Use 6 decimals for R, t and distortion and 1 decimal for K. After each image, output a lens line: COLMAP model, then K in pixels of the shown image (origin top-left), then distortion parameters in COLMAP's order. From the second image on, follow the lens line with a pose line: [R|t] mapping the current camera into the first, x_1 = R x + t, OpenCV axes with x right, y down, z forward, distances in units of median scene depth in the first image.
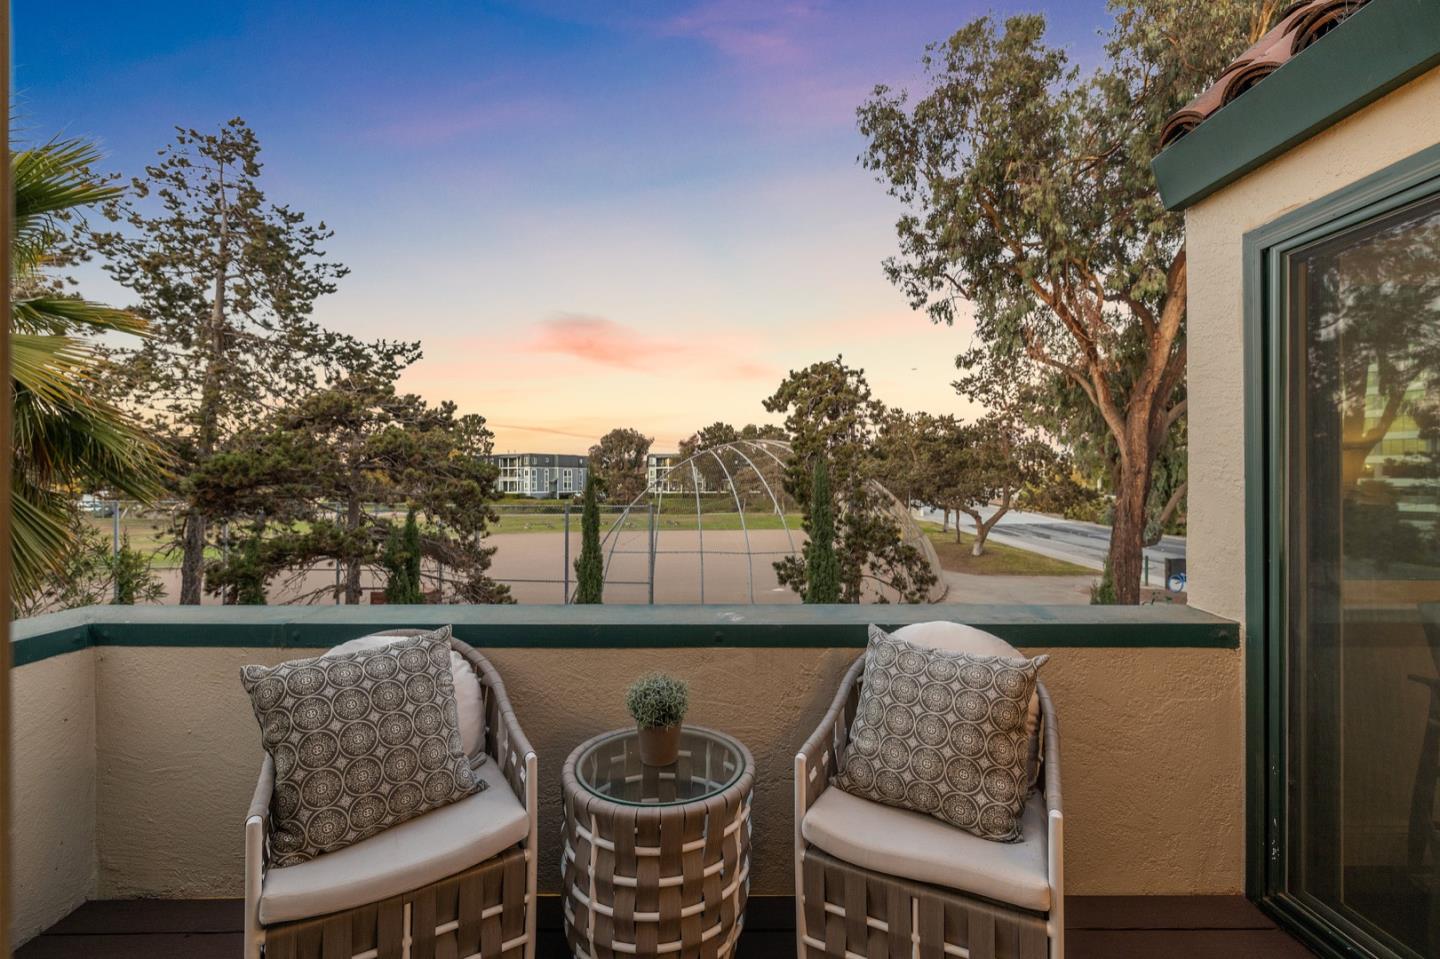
lens RADIAL K [[604.3, 0, 723.1], [0, 604.3, 478.8], [0, 0, 1]] dist [-0.003065, 0.000205]
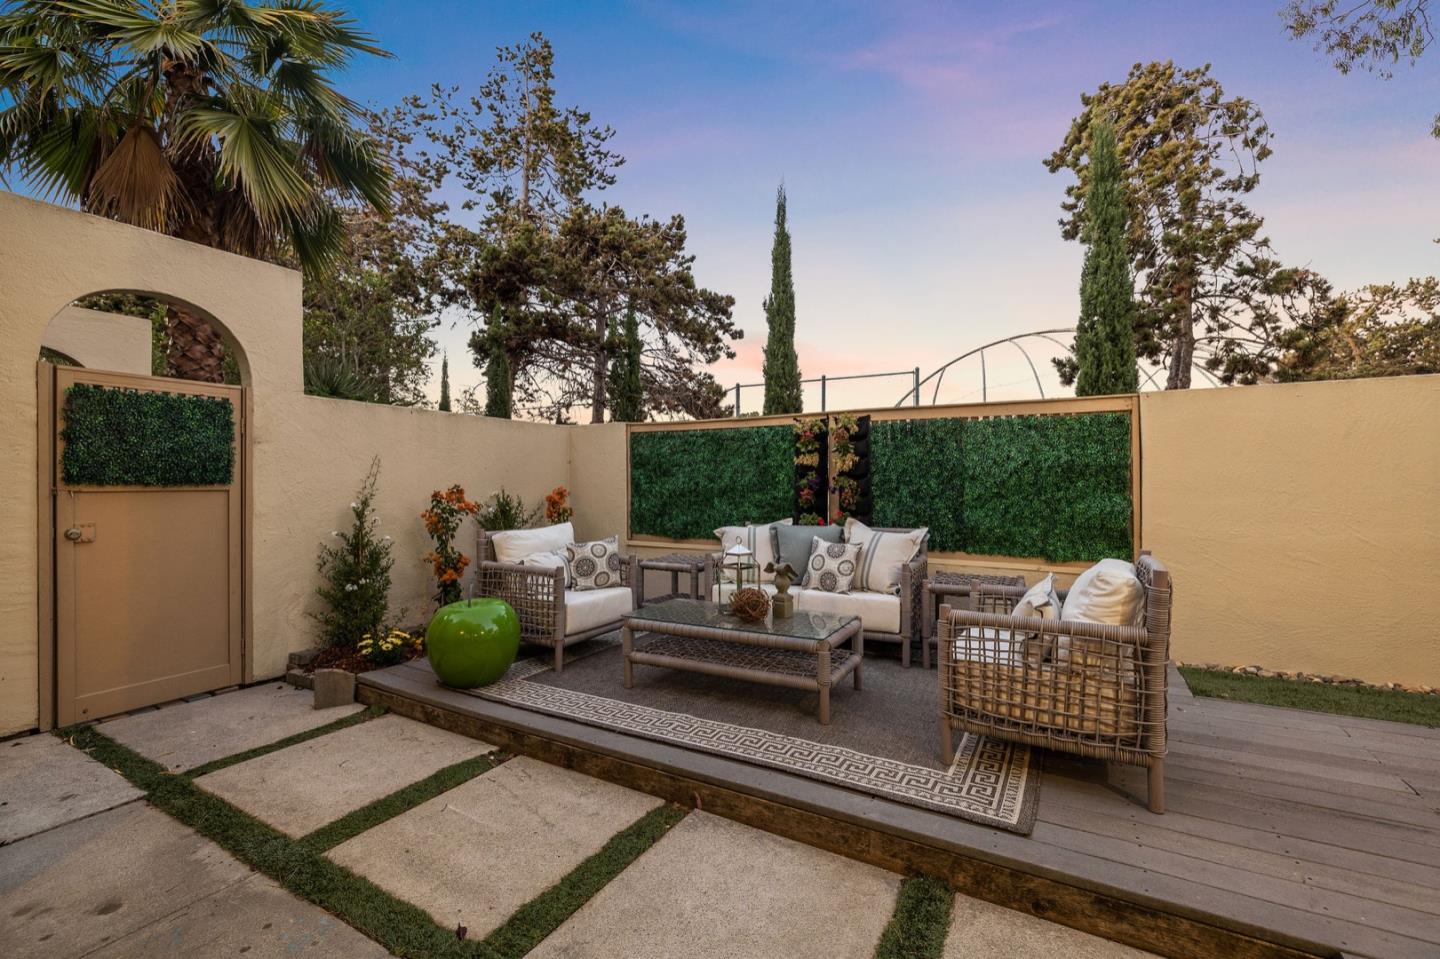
lens RADIAL K [[604.3, 0, 721.7], [0, 604.3, 483.6], [0, 0, 1]] dist [-0.003065, 0.000205]
pose [[0.868999, 0.003296, -0.494802, 0.092595], [-0.002649, 0.999994, 0.002008, 0.279434], [0.494806, -0.000434, 0.869003, 0.150621]]
